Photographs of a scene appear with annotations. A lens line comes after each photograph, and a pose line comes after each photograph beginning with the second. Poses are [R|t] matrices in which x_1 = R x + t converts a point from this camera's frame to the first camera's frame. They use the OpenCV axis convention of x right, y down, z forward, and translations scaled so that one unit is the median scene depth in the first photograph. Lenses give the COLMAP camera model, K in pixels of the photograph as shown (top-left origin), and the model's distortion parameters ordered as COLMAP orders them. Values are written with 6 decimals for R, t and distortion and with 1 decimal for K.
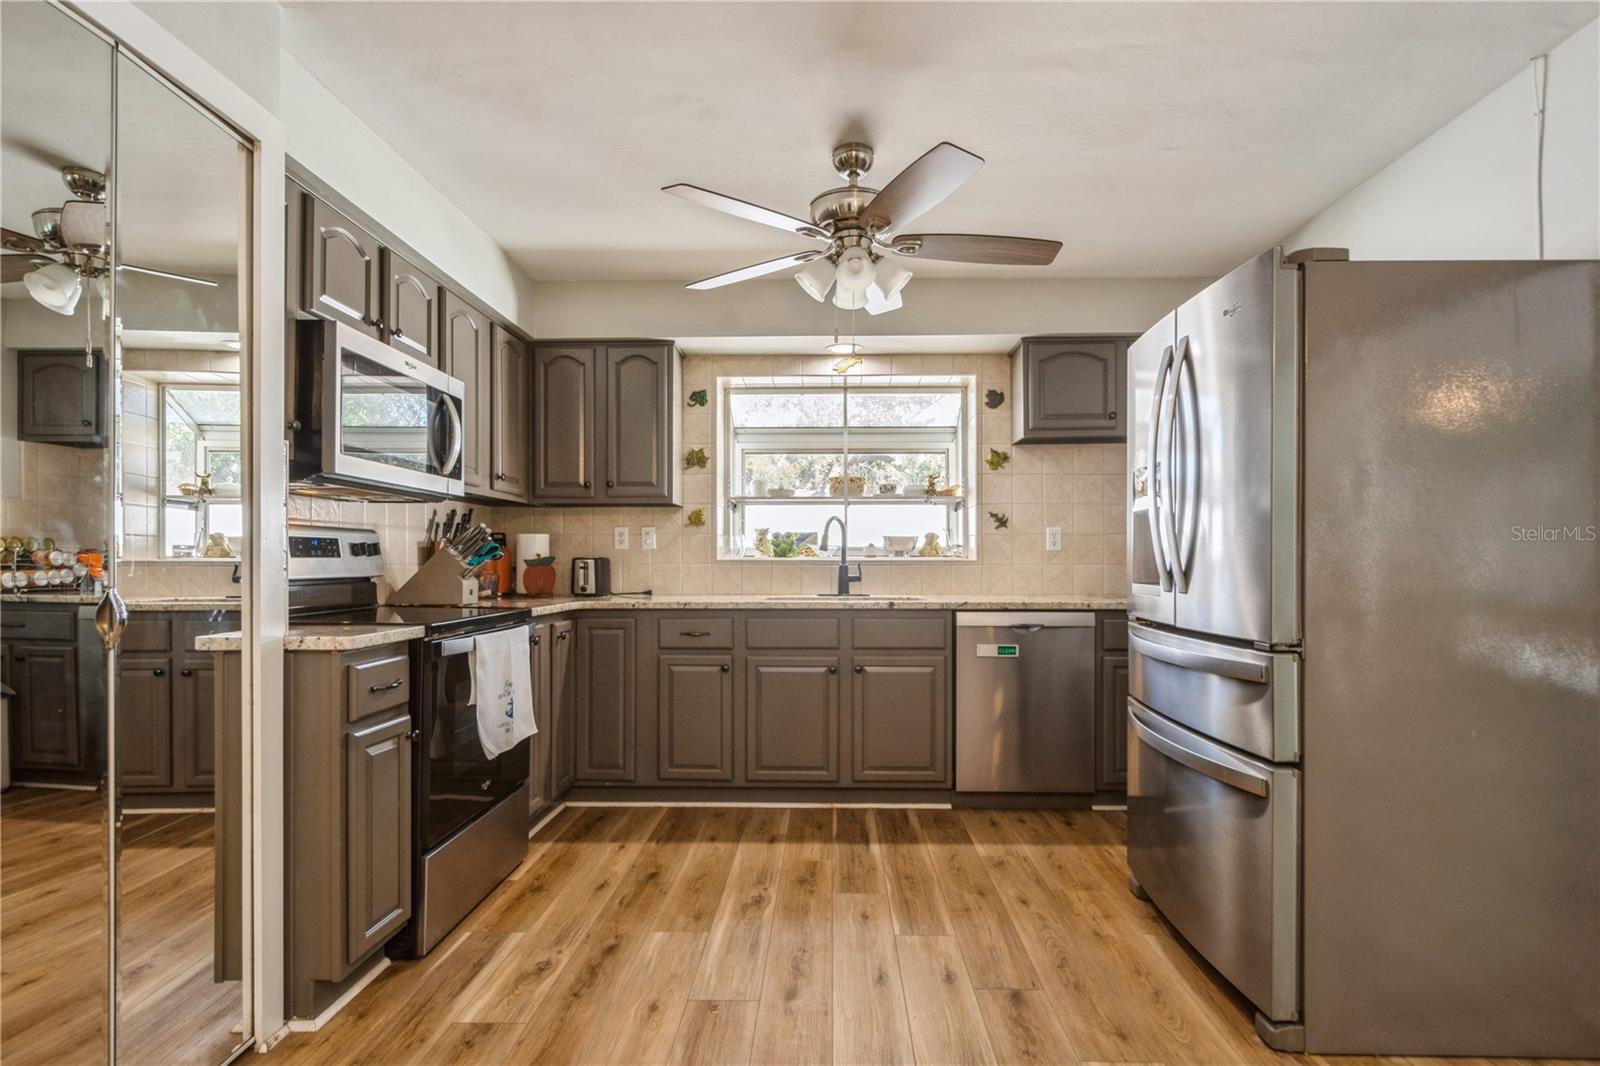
lens RADIAL K [[823.5, 0, 813.7], [0, 823.5, 559.9], [0, 0, 1]] dist [0.008762, -0.006662]
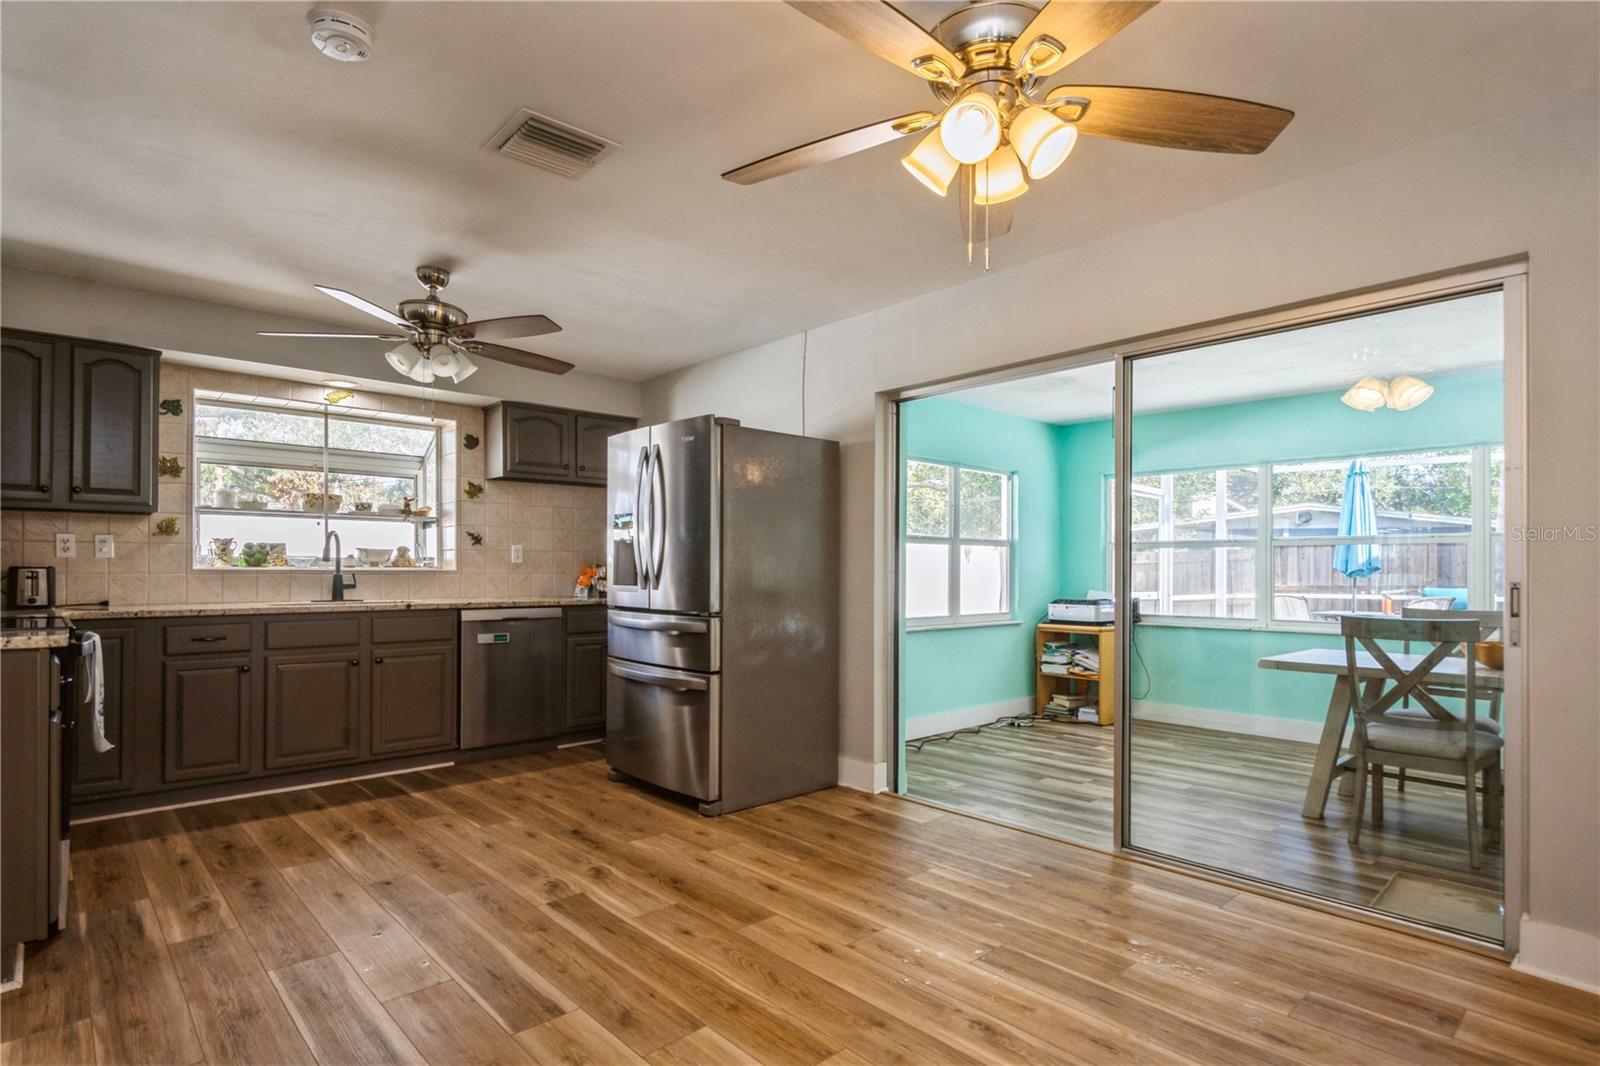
lens RADIAL K [[823.5, 0, 804.5], [0, 823.5, 562.4], [0, 0, 1]] dist [0.008762, -0.006662]
pose [[0.718393, 0.008899, 0.695581, -0.358582], [-0.002132, 0.999942, -0.010590, 0.000814], [-0.695635, 0.006124, 0.718370, -0.317836]]
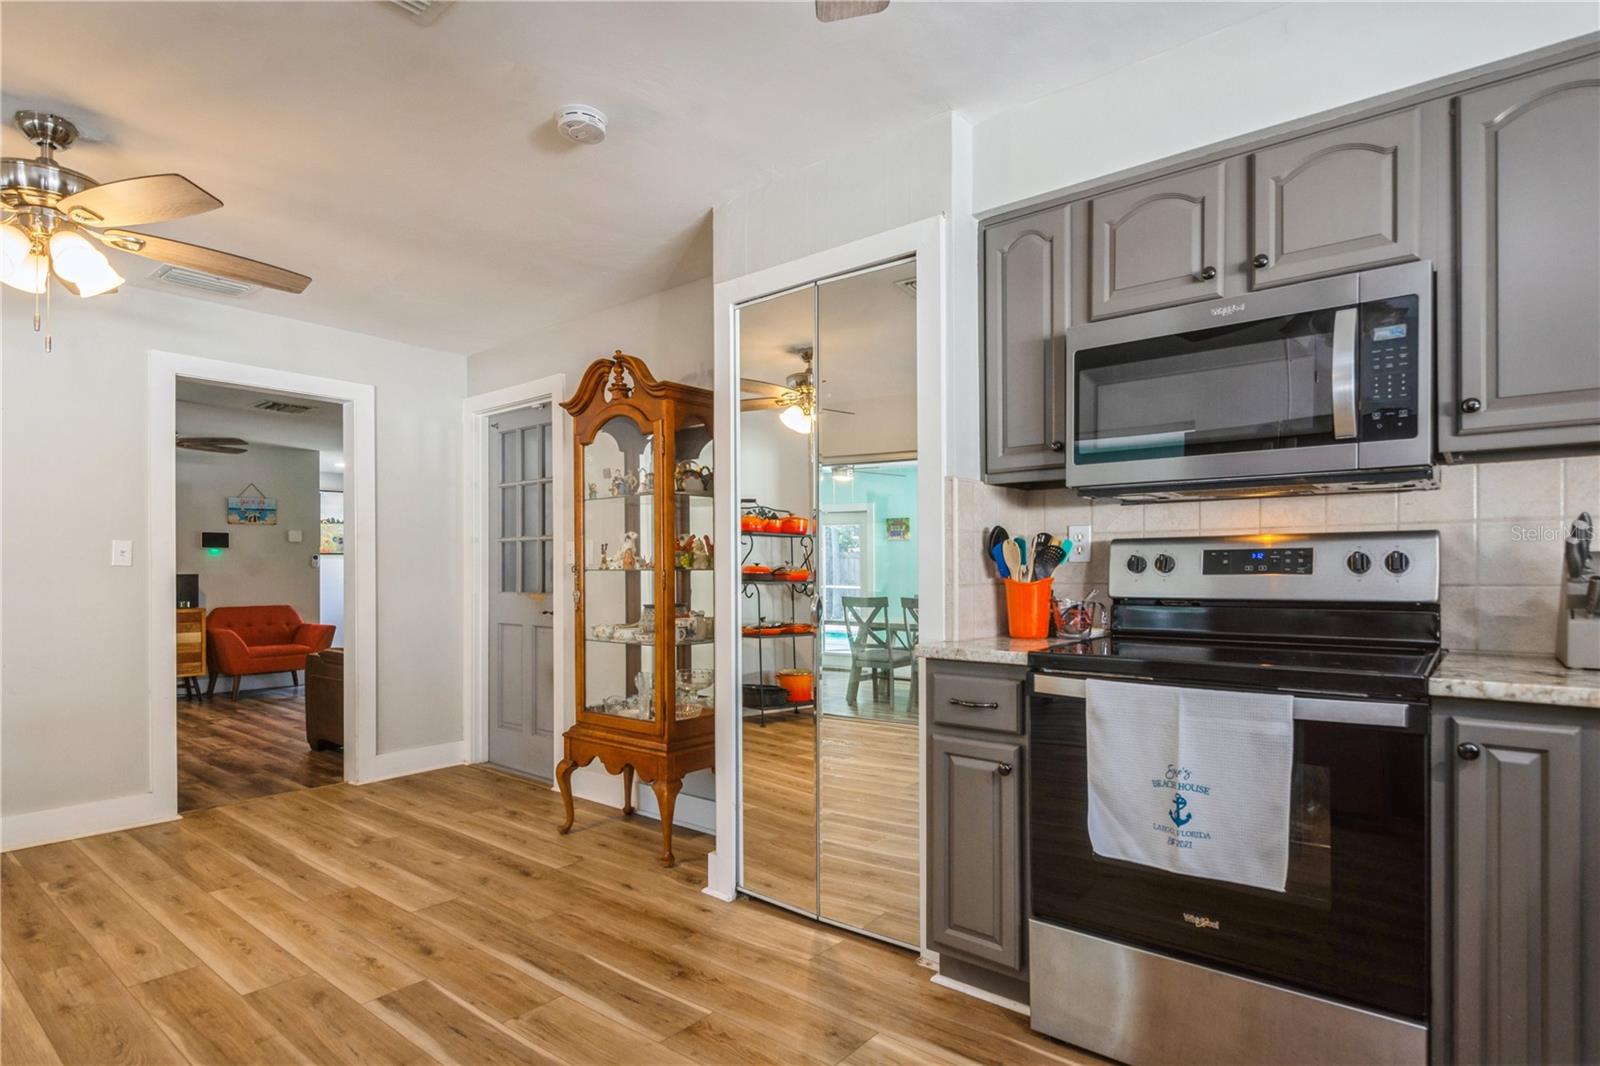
lens RADIAL K [[823.5, 0, 809.7], [0, 823.5, 572.8], [0, 0, 1]] dist [0.008762, -0.006662]
pose [[-0.603108, 0.002349, -0.797656, 0.248377], [0.003899, 0.999992, -0.000003, -0.004274], [0.797650, -0.003112, -0.603113, 0.899444]]
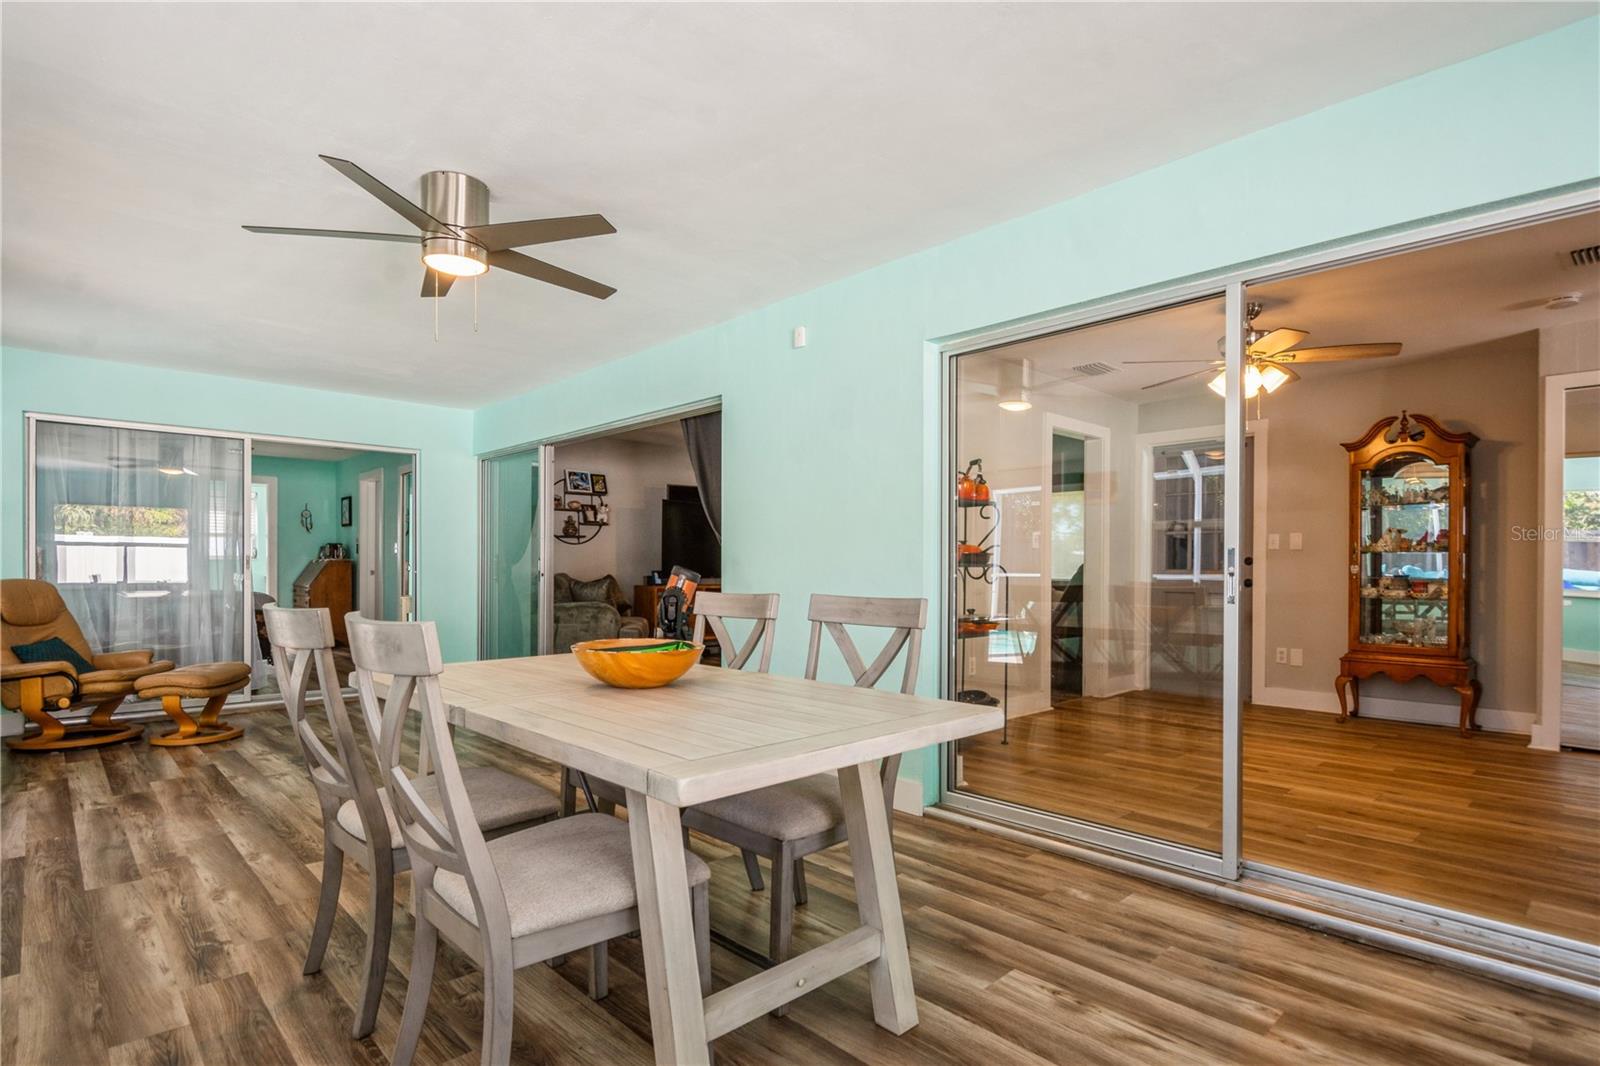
lens RADIAL K [[823.5, 0, 817.2], [0, 823.5, 575.8], [0, 0, 1]] dist [0.008762, -0.006662]
pose [[-0.698824, 0.003493, -0.715286, 1.490070], [-0.004297, 0.999950, 0.009082, 0.027537], [0.715281, 0.009420, -0.698773, 0.403817]]
